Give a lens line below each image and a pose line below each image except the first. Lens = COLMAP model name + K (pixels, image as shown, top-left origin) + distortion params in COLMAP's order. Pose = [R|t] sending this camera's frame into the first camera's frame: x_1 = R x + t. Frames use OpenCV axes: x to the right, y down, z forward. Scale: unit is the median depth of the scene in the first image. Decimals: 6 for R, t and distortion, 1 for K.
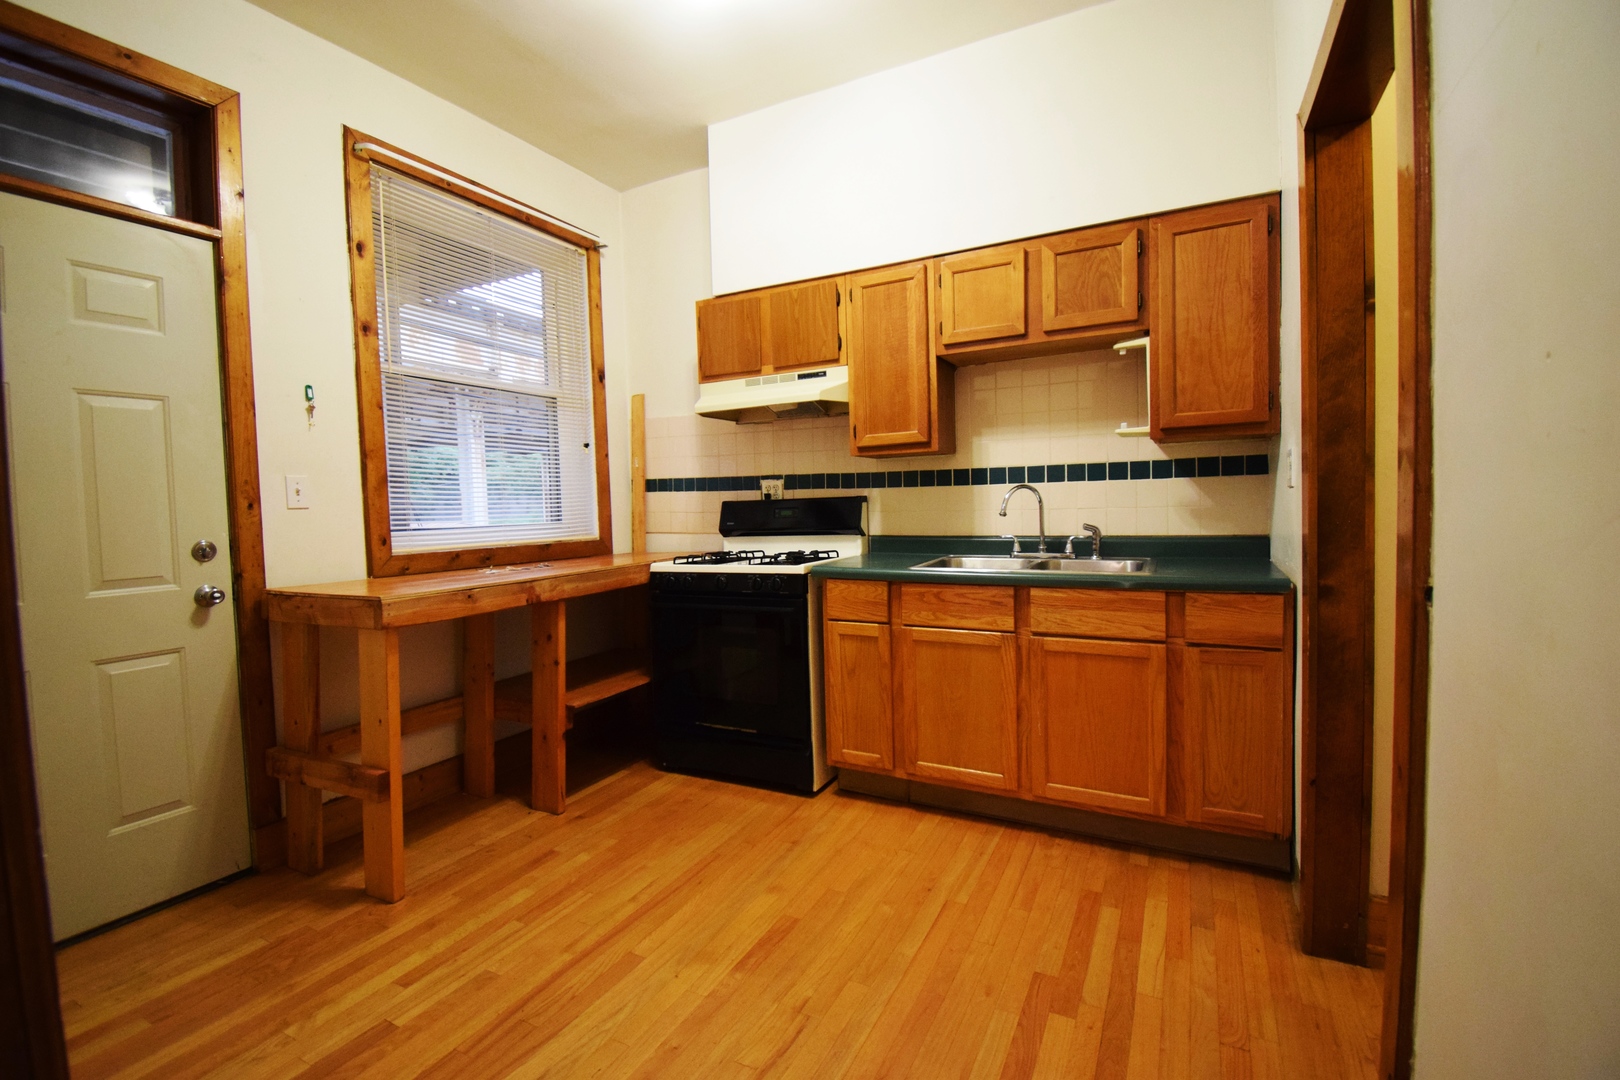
lens RADIAL K [[716.1, 0, 809.9], [0, 716.1, 535.0], [0, 0, 1]] dist [0.025920, -0.032009]
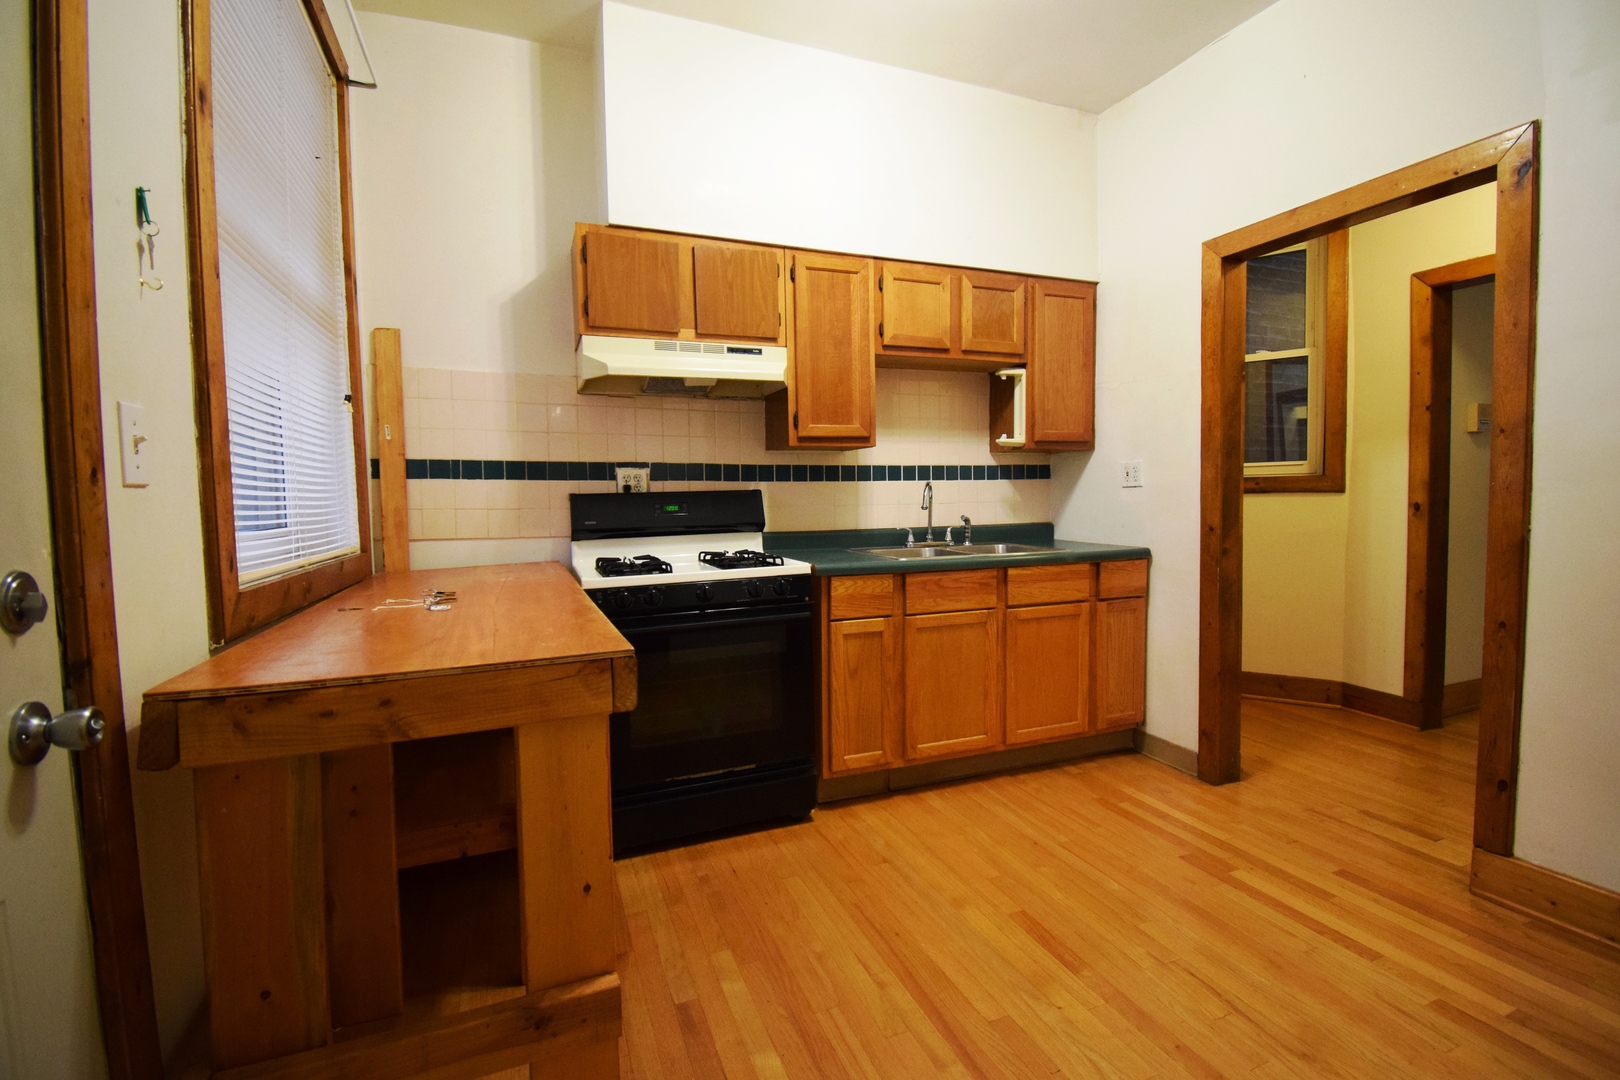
lens RADIAL K [[716.1, 0, 809.9], [0, 716.1, 535.0], [0, 0, 1]] dist [0.025920, -0.032009]
pose [[0.656296, -0.025871, 0.754060, -0.681358], [0.034680, 0.999390, 0.004105, 0.002743], [-0.753706, 0.023456, 0.656793, 0.405572]]
